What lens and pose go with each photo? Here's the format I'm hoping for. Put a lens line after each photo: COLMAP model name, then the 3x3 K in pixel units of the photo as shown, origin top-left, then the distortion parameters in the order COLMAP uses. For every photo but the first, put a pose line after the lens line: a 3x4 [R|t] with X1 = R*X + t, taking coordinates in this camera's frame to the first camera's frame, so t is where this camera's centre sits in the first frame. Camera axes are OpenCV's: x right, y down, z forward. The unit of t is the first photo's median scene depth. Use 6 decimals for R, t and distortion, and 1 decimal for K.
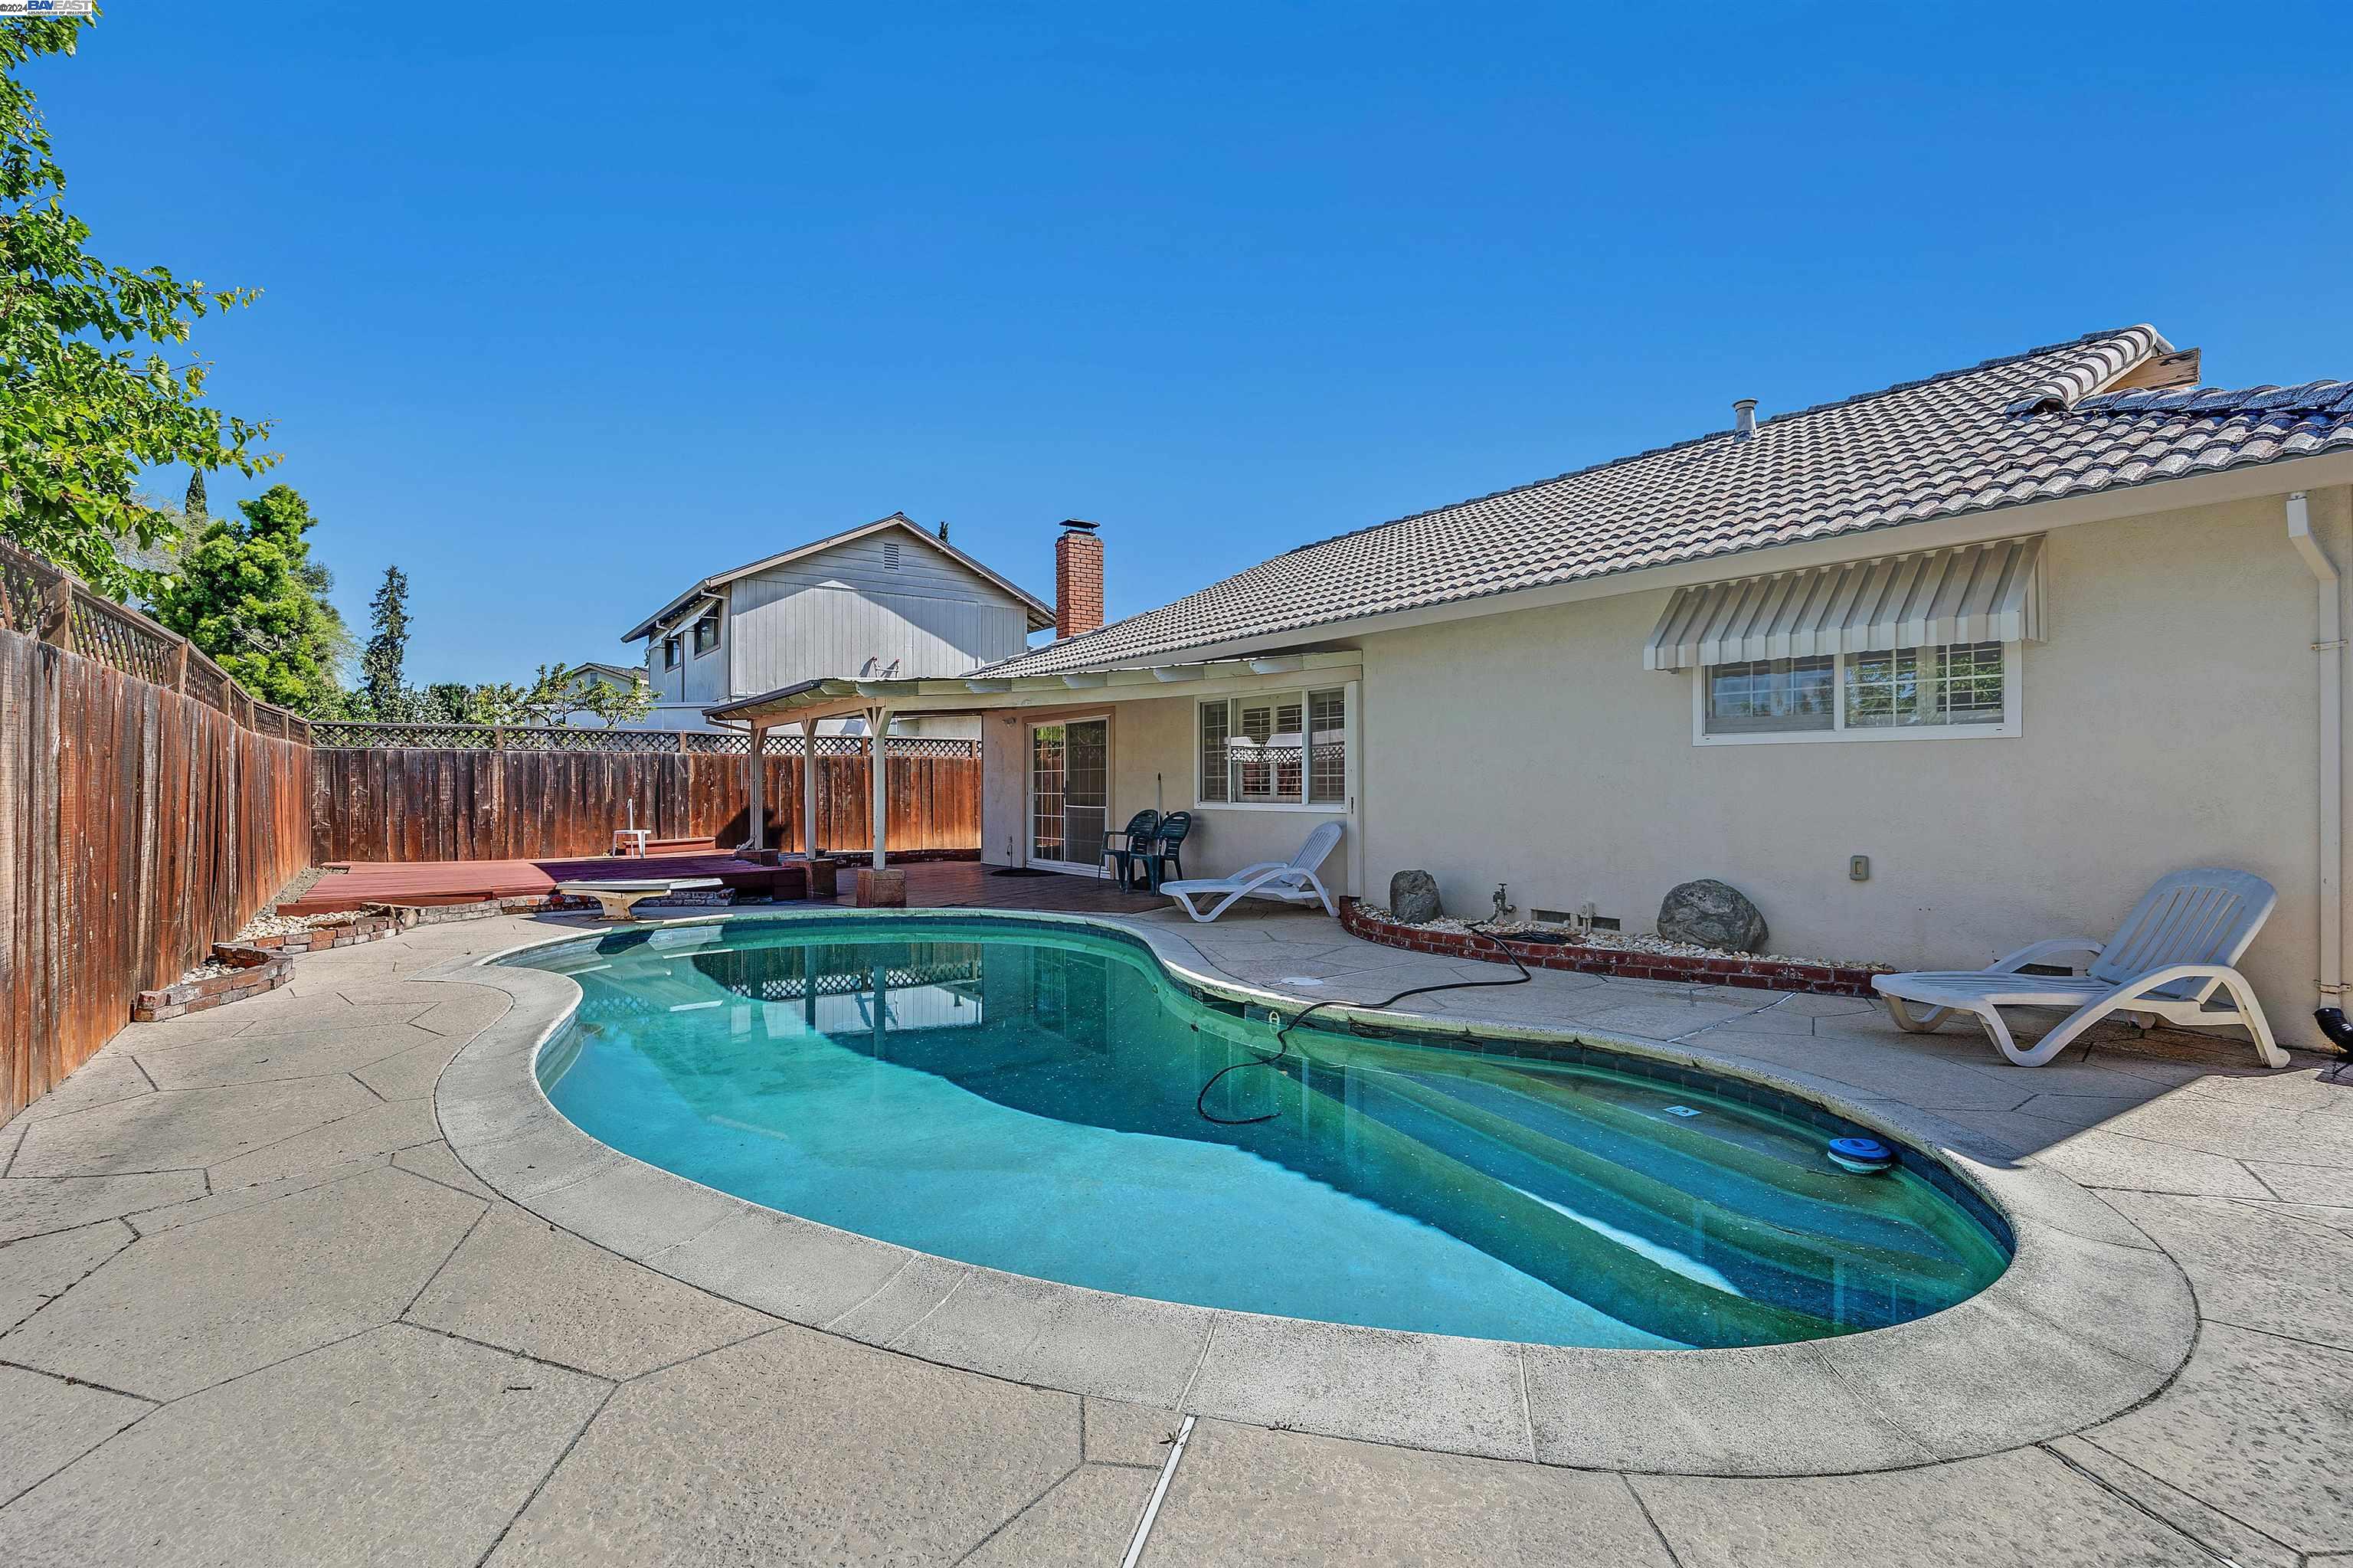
lens RADIAL K [[1157.6, 0, 1175.7], [0, 1157.6, 780.5], [0, 0, 1]] dist [0.000550, 0.000013]
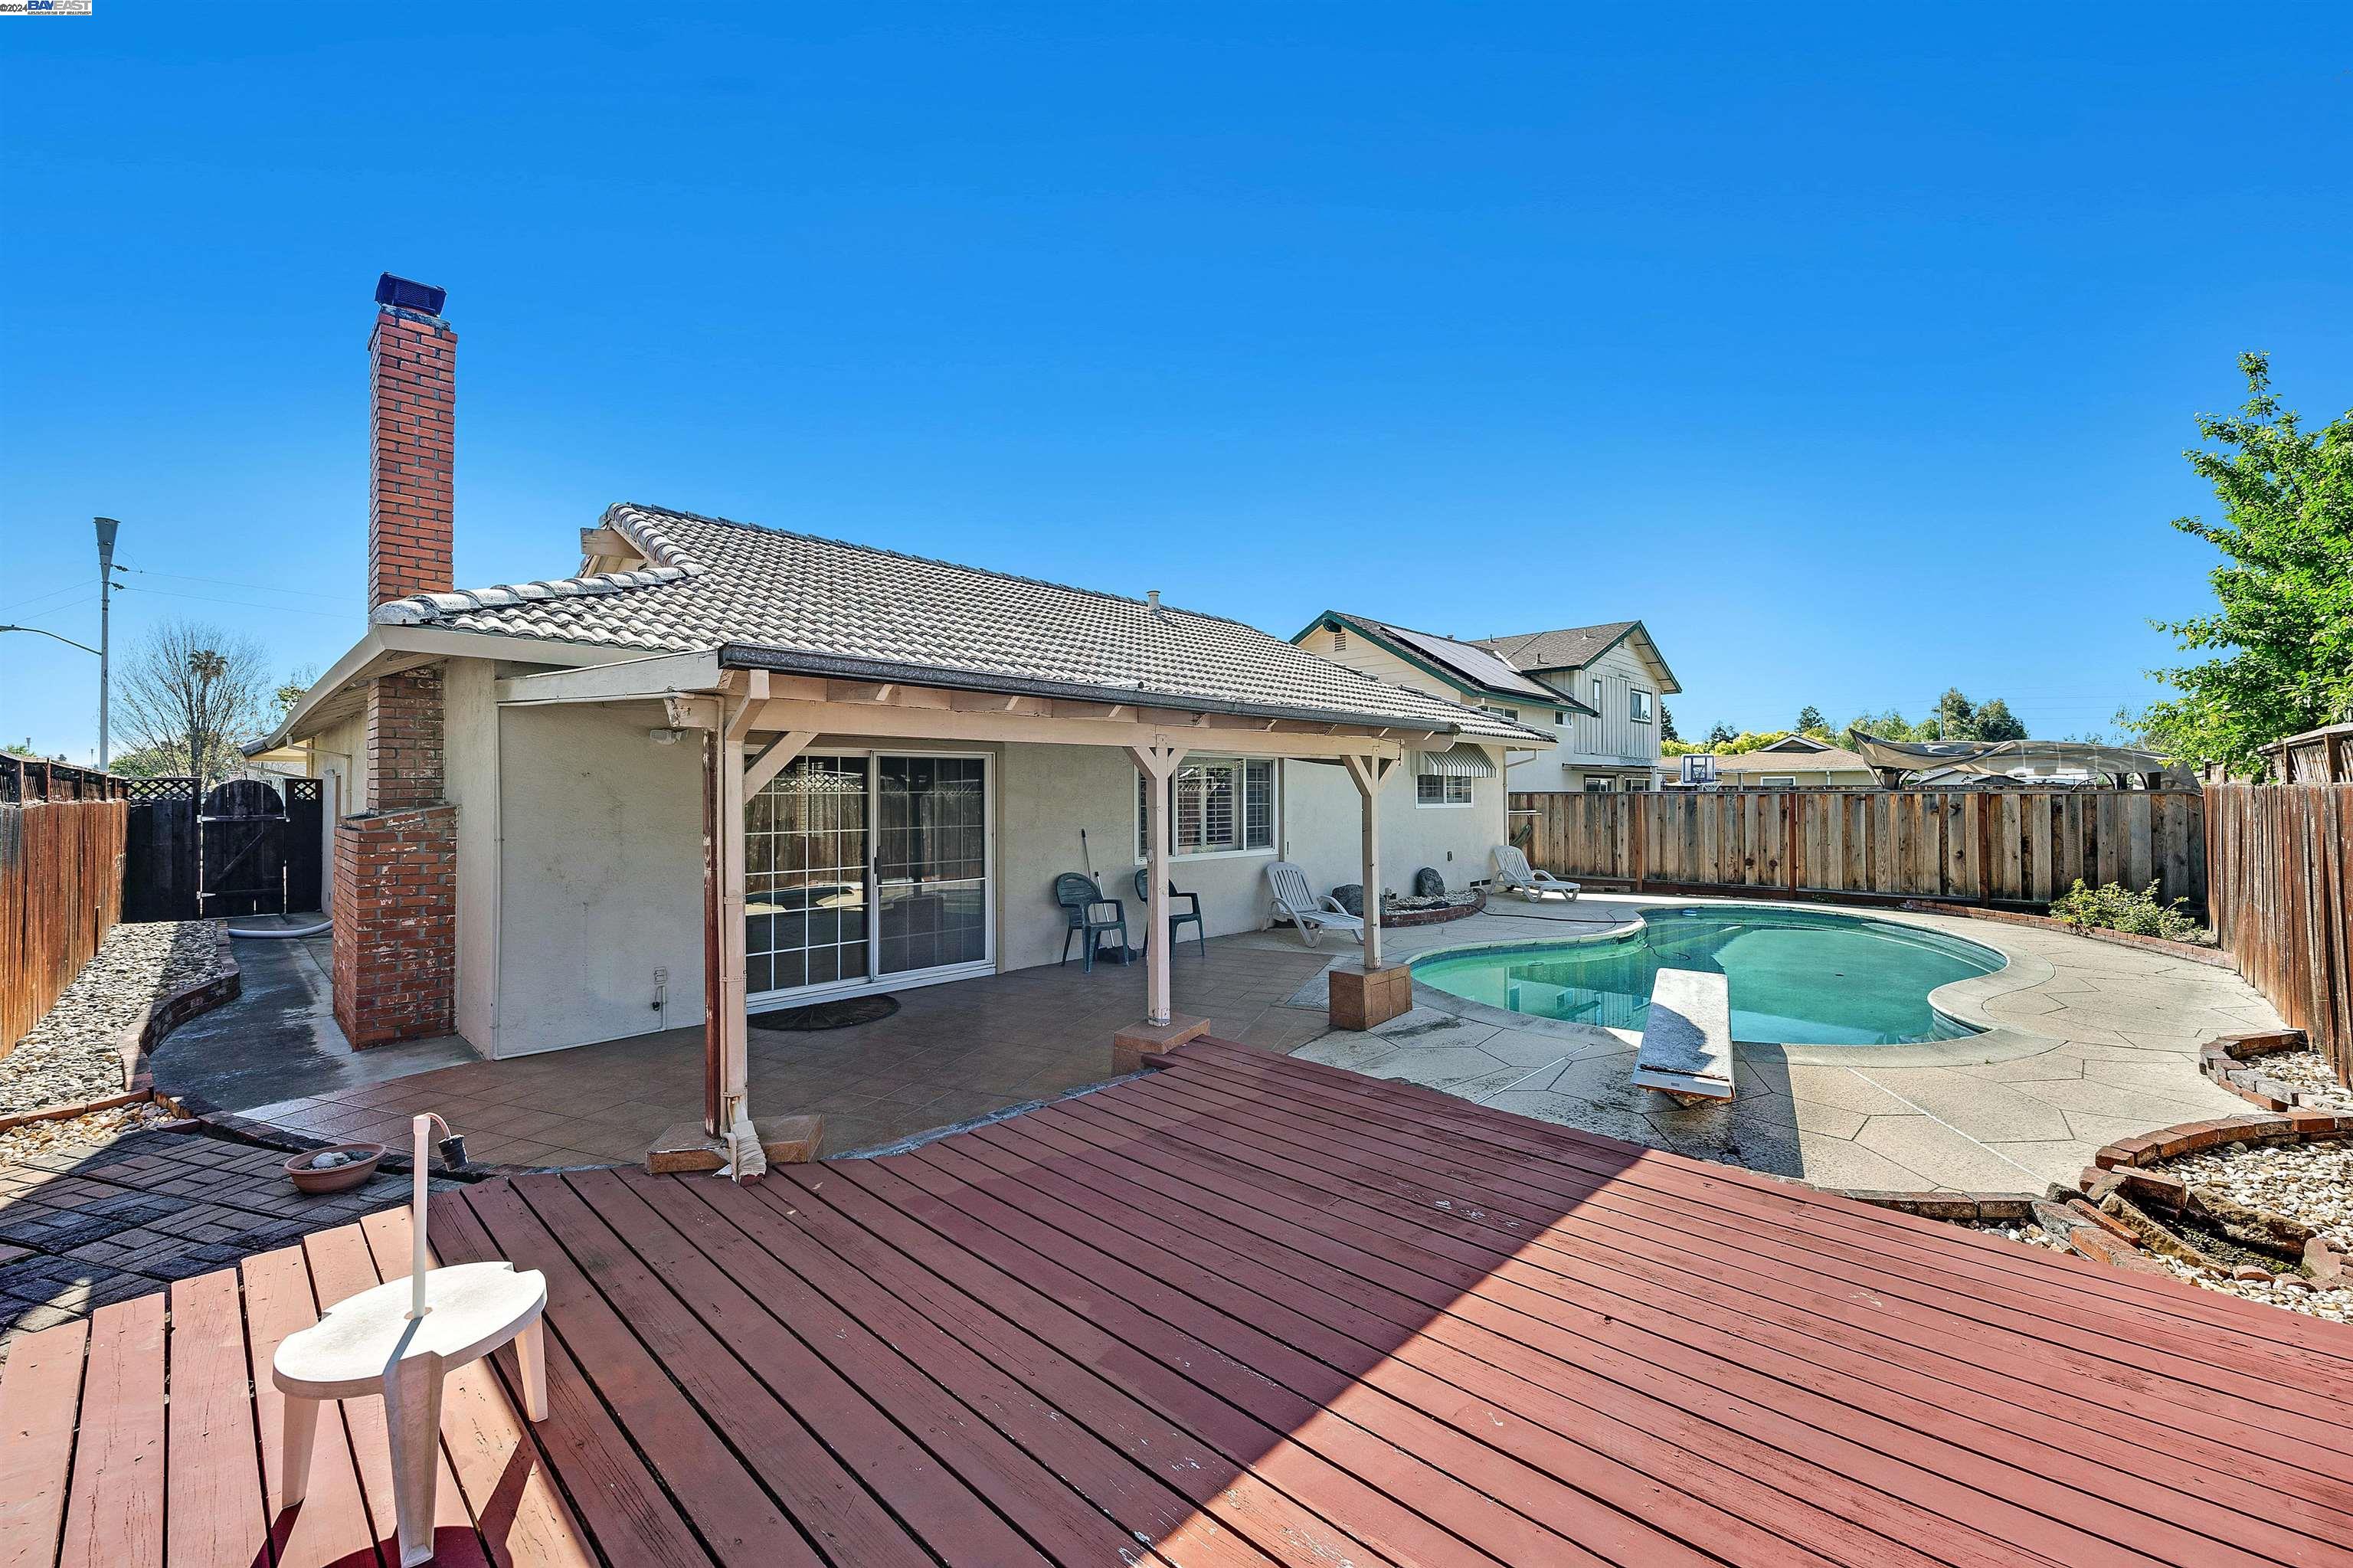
lens RADIAL K [[941.0, 0, 1175.2], [0, 941.0, 778.1], [0, 0, 1]] dist [-0.002760, -0.000686]
pose [[-0.220400, 0.015041, 0.975294, -0.880613], [-0.005157, 0.999849, -0.016585, -0.041207], [-0.975396, -0.008685, -0.220289, 1.319016]]
